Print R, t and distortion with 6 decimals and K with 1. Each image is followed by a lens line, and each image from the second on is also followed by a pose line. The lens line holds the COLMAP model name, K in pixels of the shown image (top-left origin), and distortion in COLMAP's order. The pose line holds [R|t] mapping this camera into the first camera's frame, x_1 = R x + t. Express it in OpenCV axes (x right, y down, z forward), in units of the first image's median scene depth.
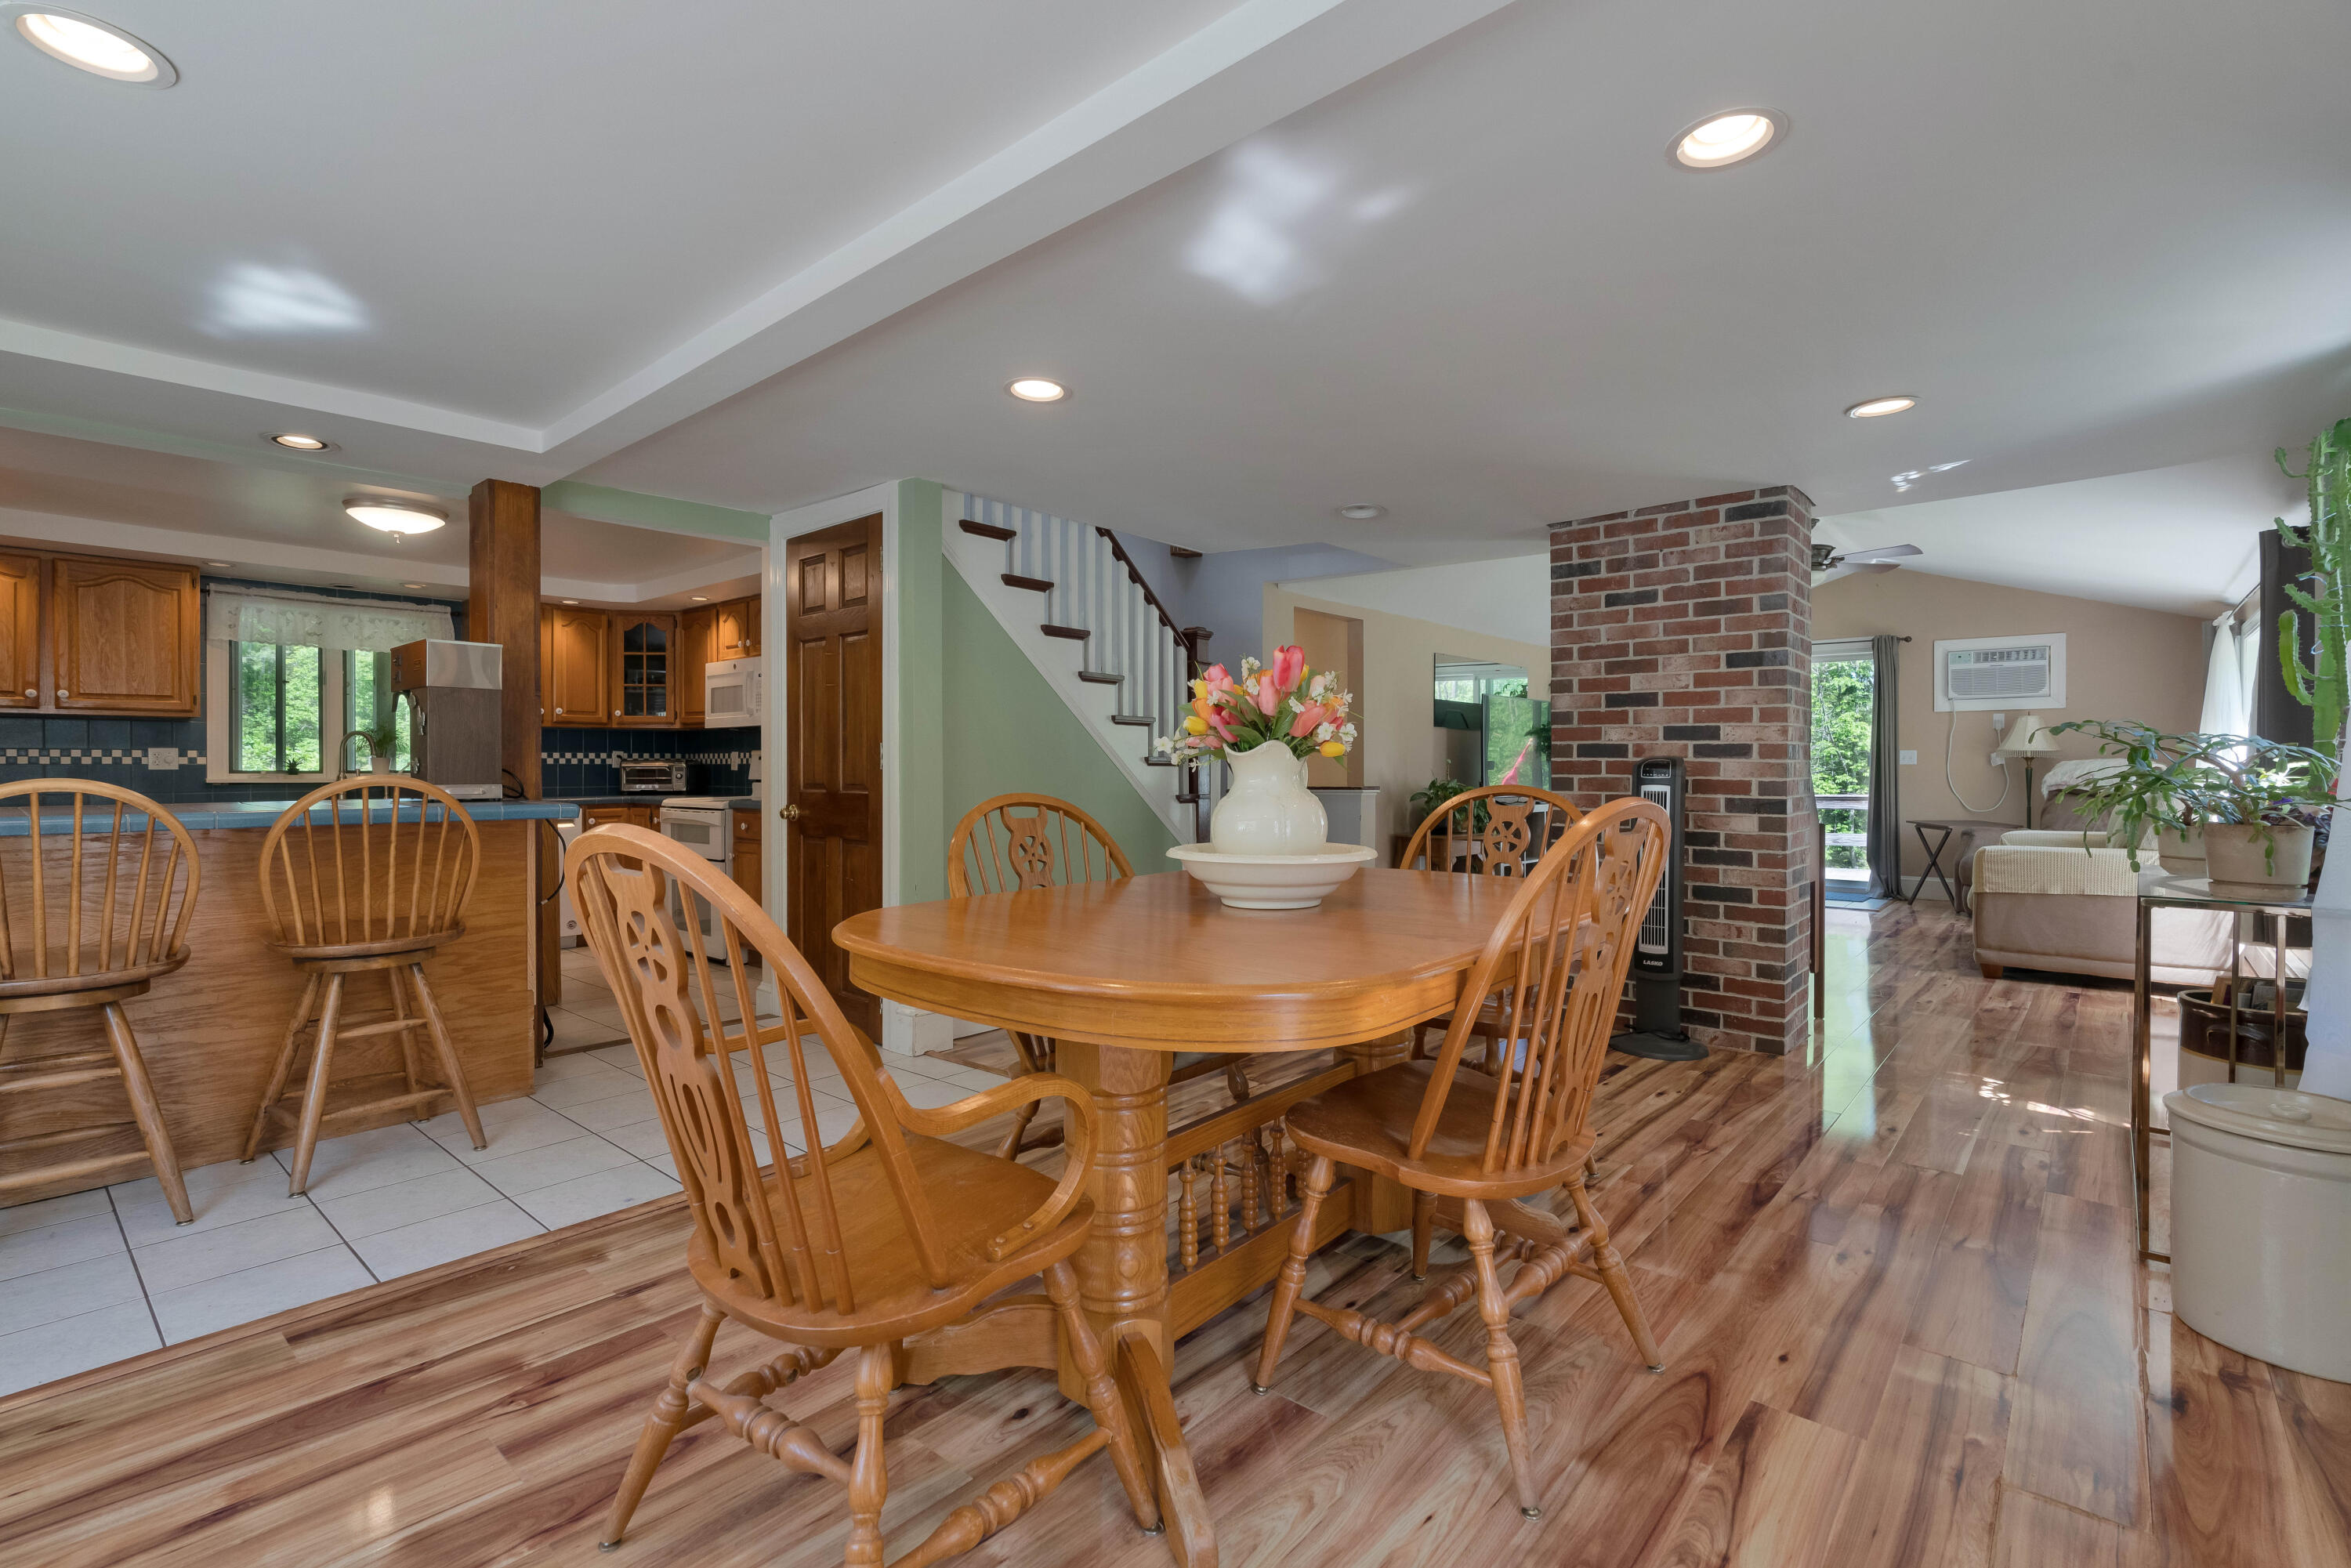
lens RADIAL K [[1063.4, 0, 1180.7], [0, 1063.4, 772.1], [0, 0, 1]] dist [-0.008302, 0.000275]
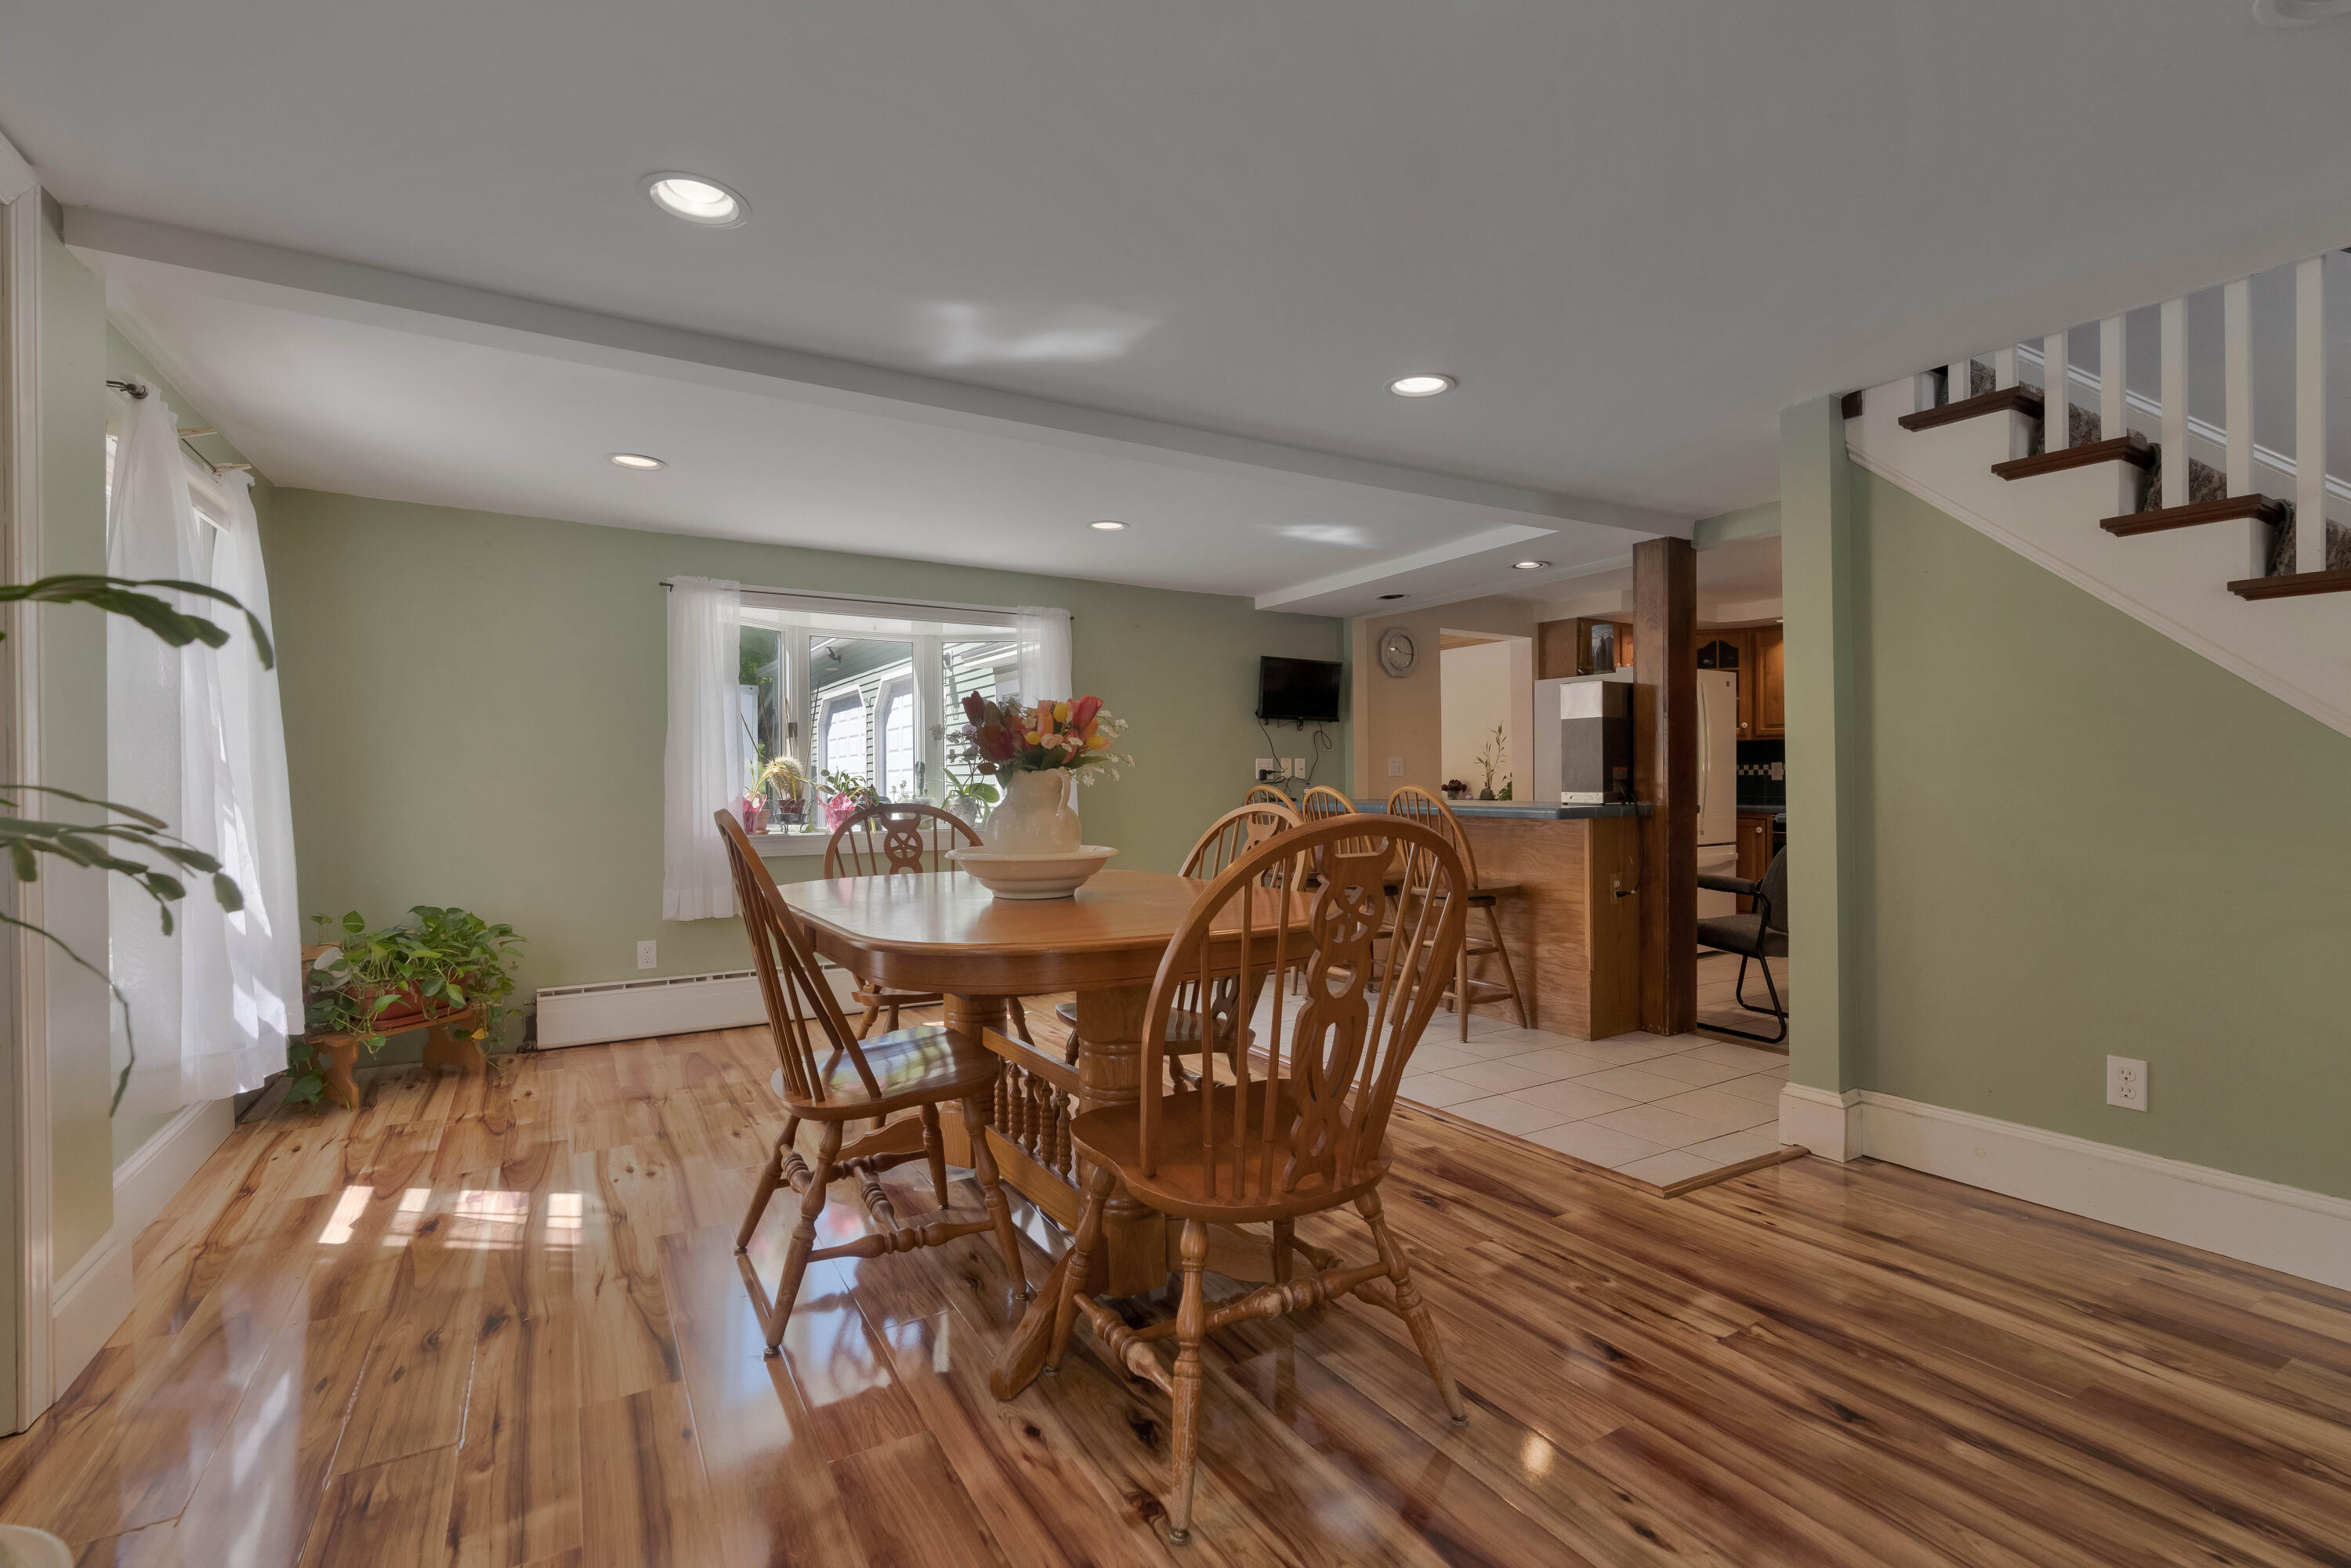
lens RADIAL K [[1089.6, 0, 1175.5], [0, 1089.6, 784.0], [0, 0, 1]] dist [-0.001966, -0.000070]
pose [[-0.323843, 0.001530, -0.946110, 0.595959], [0.001479, 0.999998, 0.001111, -0.002263], [0.946110, -0.001040, -0.323845, 0.769139]]
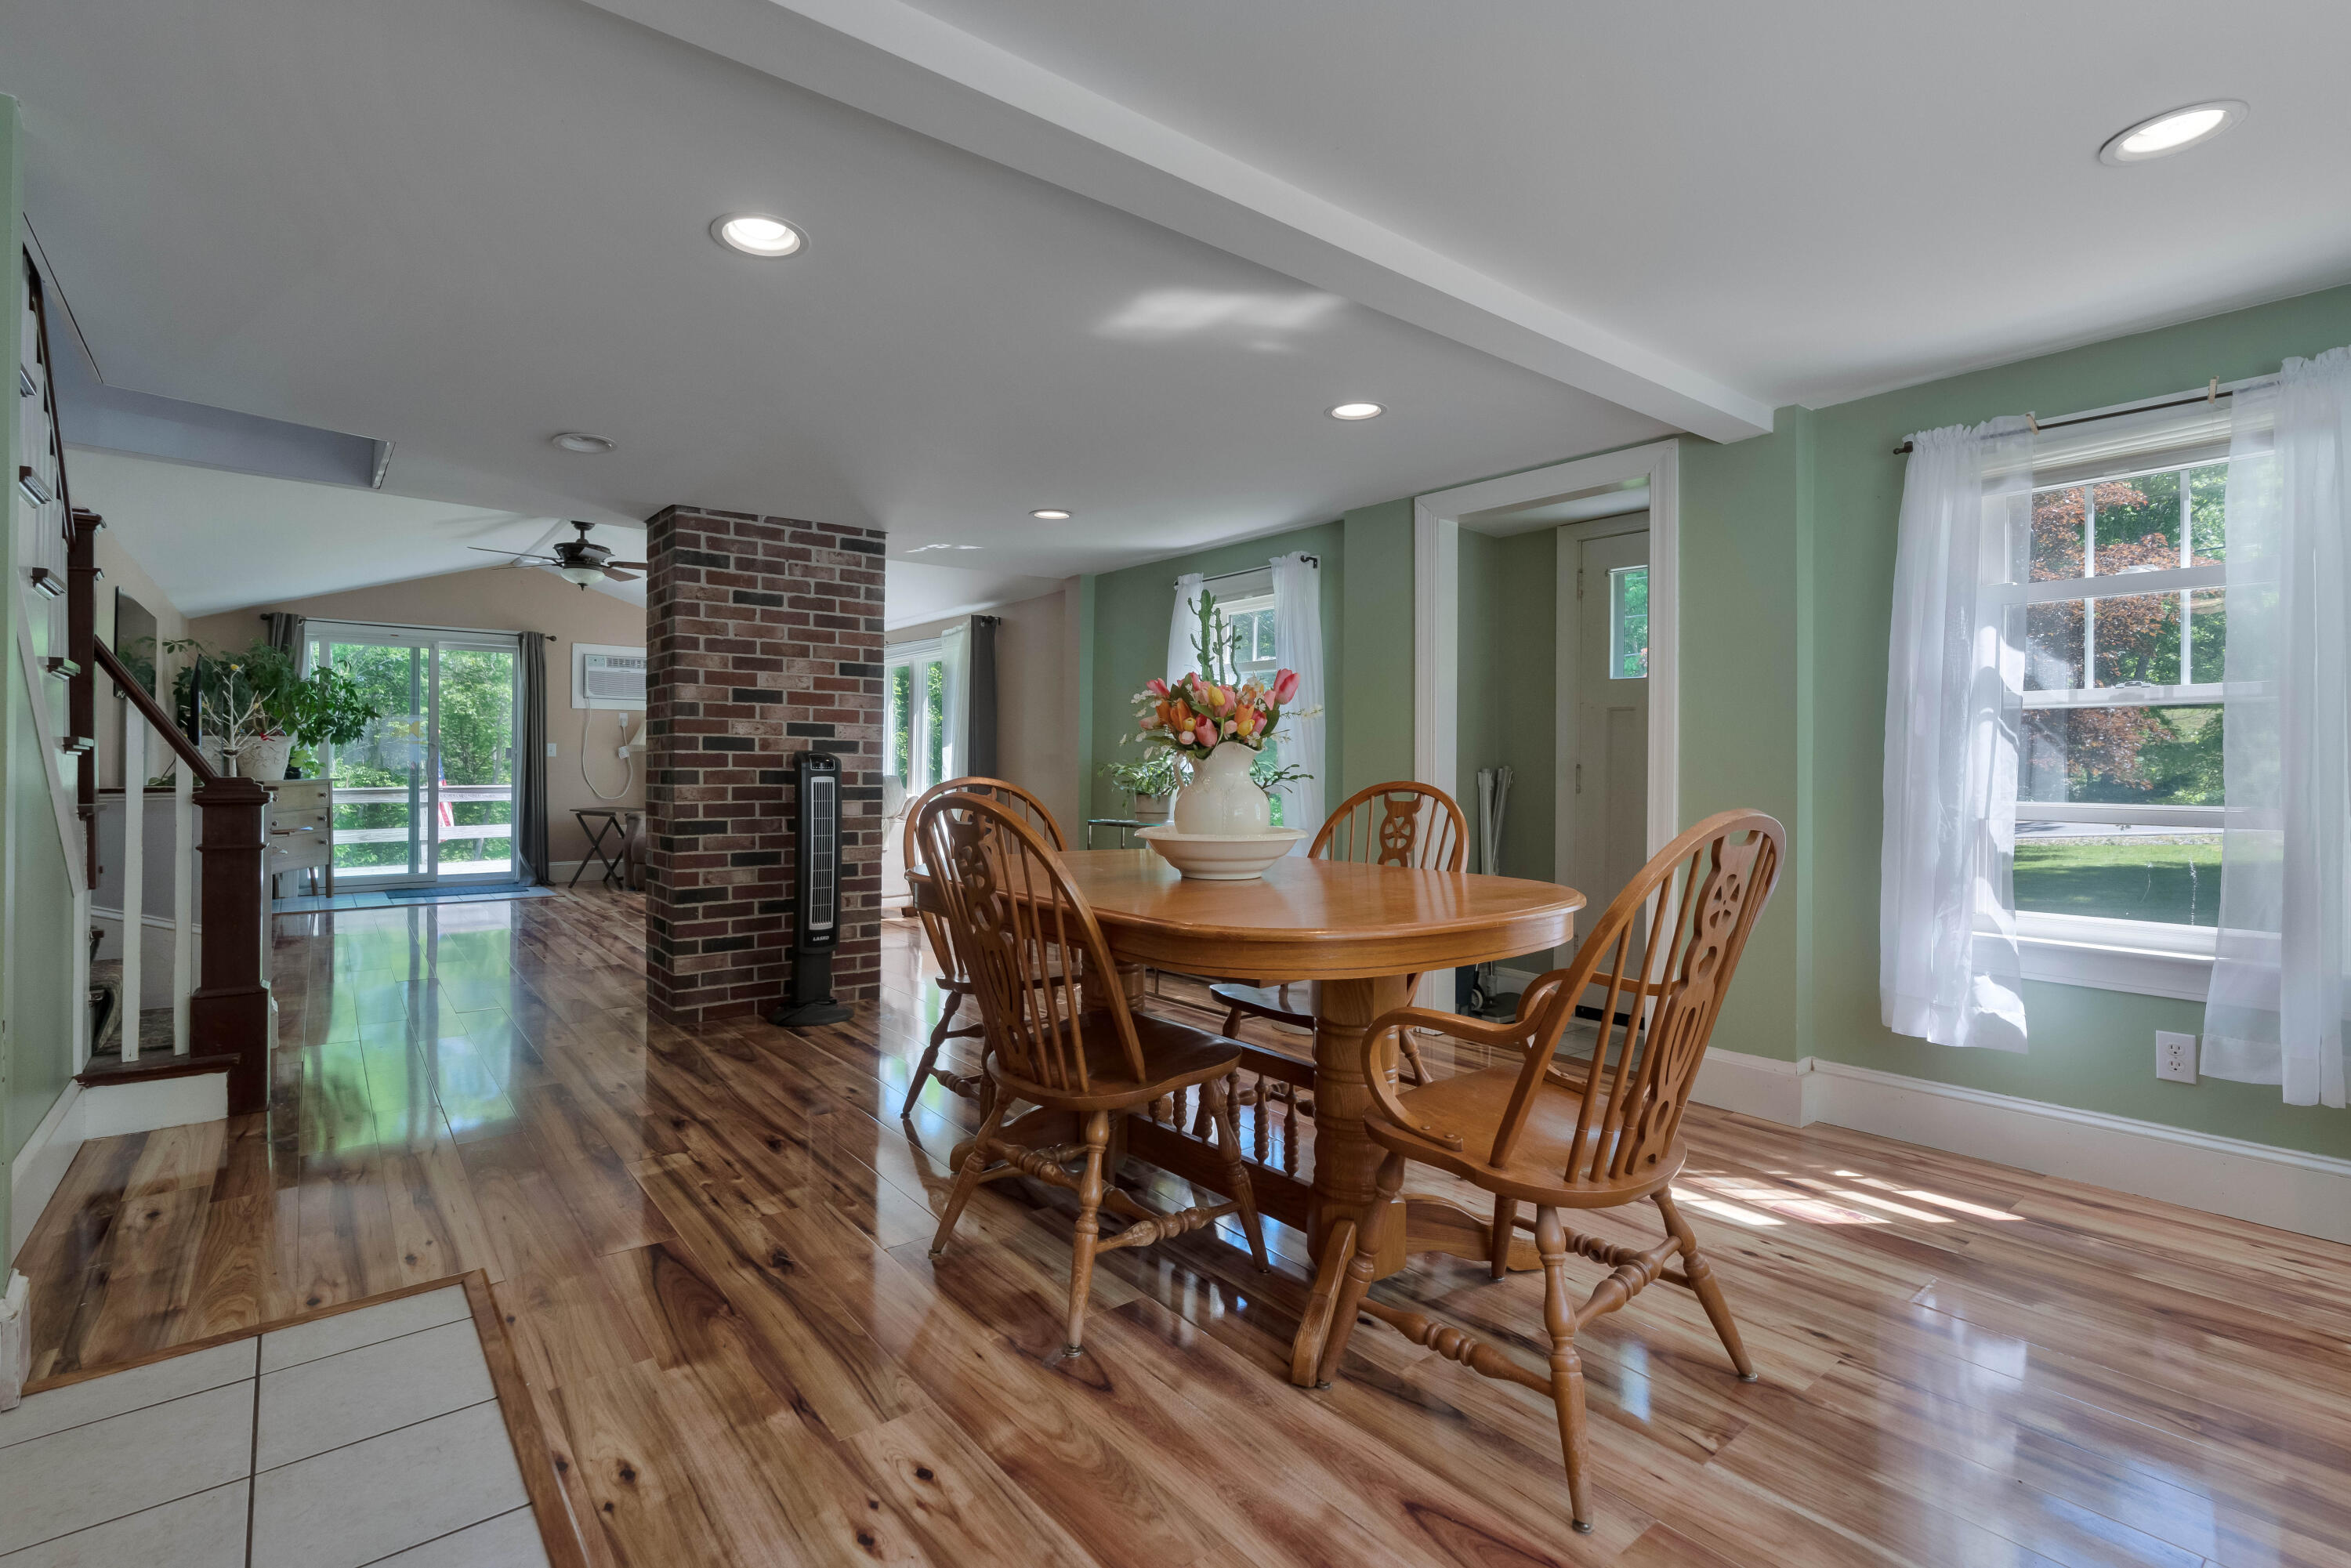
lens RADIAL K [[1081.1, 0, 1182.2], [0, 1081.1, 761.8], [0, 0, 1]] dist [-0.014921, 0.000091]
pose [[0.174350, 0.001399, 0.984683, -0.559174], [-0.000828, 0.999999, -0.001275, -0.002107], [-0.984683, -0.000593, 0.174351, 0.410477]]
